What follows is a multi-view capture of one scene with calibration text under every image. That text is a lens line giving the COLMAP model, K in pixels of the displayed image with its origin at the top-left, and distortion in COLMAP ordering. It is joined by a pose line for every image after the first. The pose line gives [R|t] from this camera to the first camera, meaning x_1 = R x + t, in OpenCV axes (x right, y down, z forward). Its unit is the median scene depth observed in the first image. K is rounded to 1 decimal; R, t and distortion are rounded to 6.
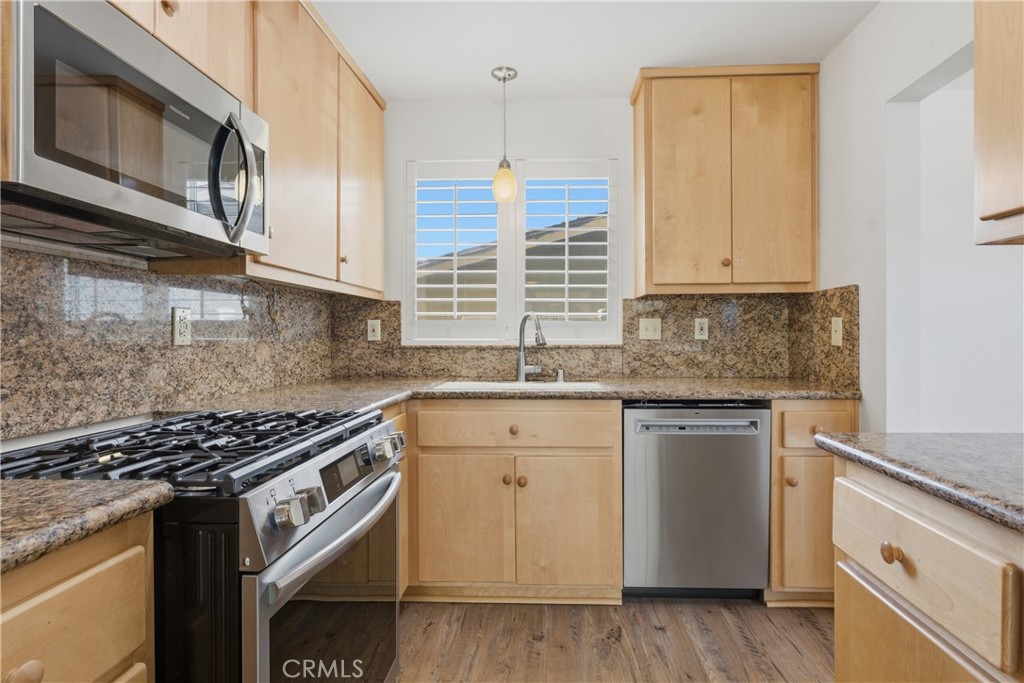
lens RADIAL K [[519.0, 0, 537.8], [0, 519.0, 337.8], [0, 0, 1]] dist [0.002436, 0.000257]
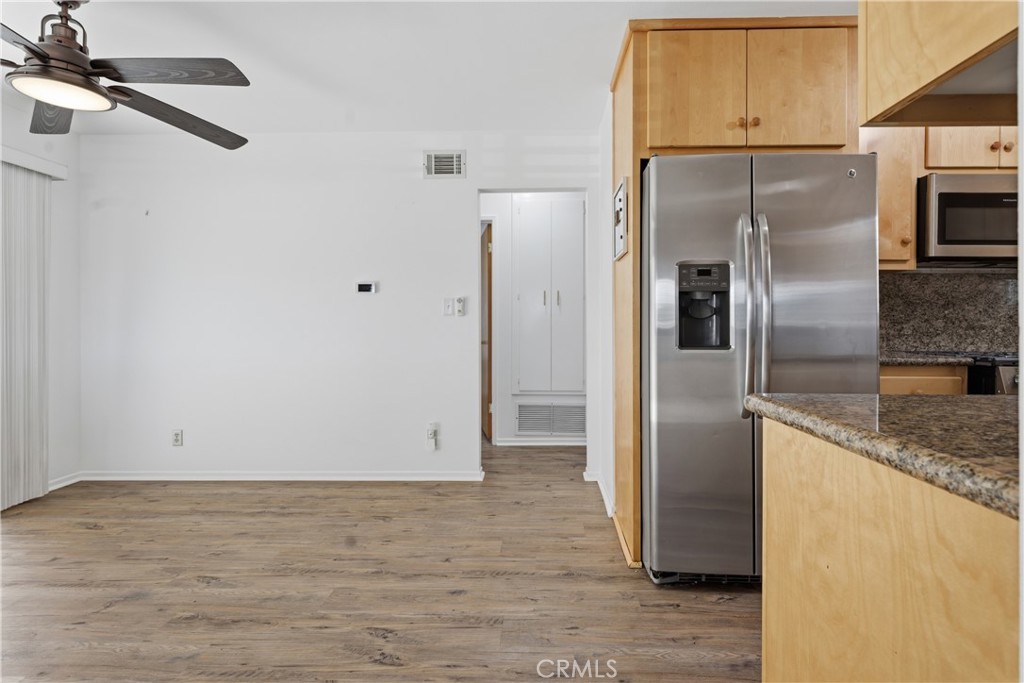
lens RADIAL K [[519.0, 0, 529.9], [0, 519.0, 328.0], [0, 0, 1]] dist [0.002436, 0.000257]
pose [[0.010672, 0.007903, -0.999912, 0.768577], [-0.007529, 0.999941, 0.007823, 0.042806], [0.999915, 0.007445, 0.010731, -0.522256]]
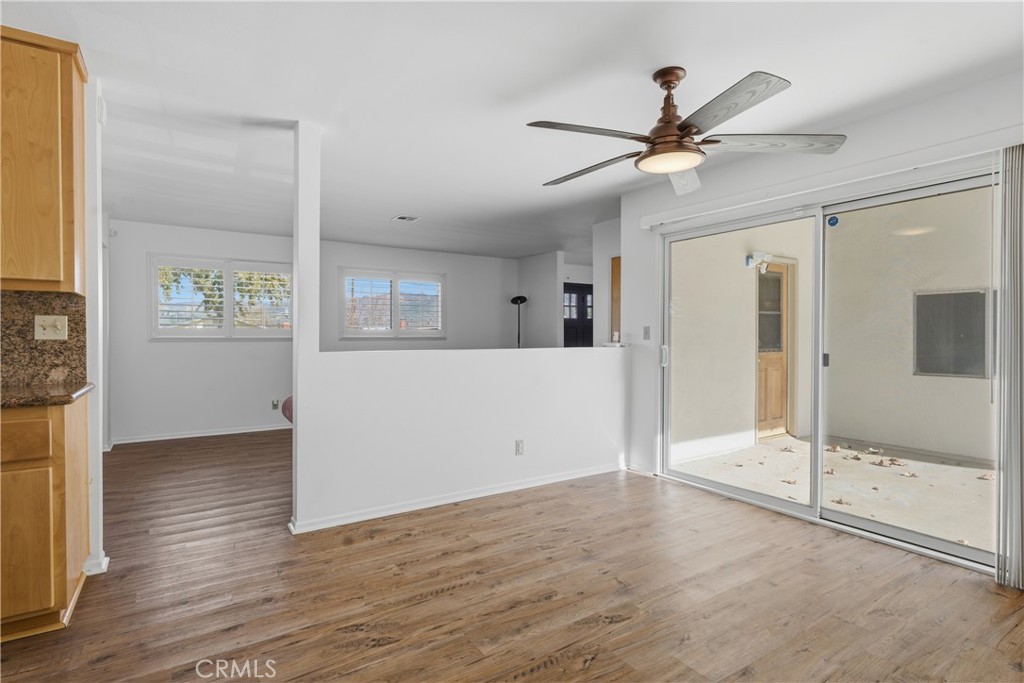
lens RADIAL K [[519.0, 0, 511.3], [0, 519.0, 340.9], [0, 0, 1]] dist [0.002436, 0.000257]
pose [[-0.575044, -0.002966, 0.818117, -0.936498], [0.010940, 0.999876, 0.011315, 0.007915], [-0.818049, 0.015457, -0.574941, -0.420003]]
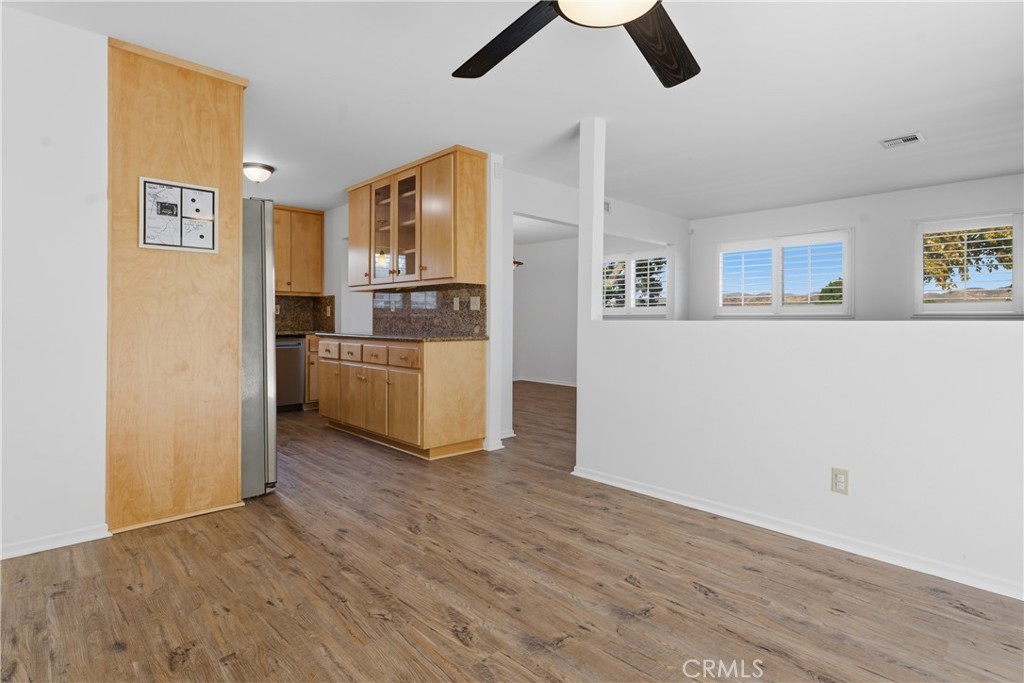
lens RADIAL K [[519.0, 0, 506.9], [0, 519.0, 320.6], [0, 0, 1]] dist [0.002436, 0.000257]
pose [[0.705088, 0.008173, 0.709073, -0.776675], [-0.001790, 0.999951, -0.009745, 0.066446], [-0.709117, 0.005602, 0.705068, -1.757458]]
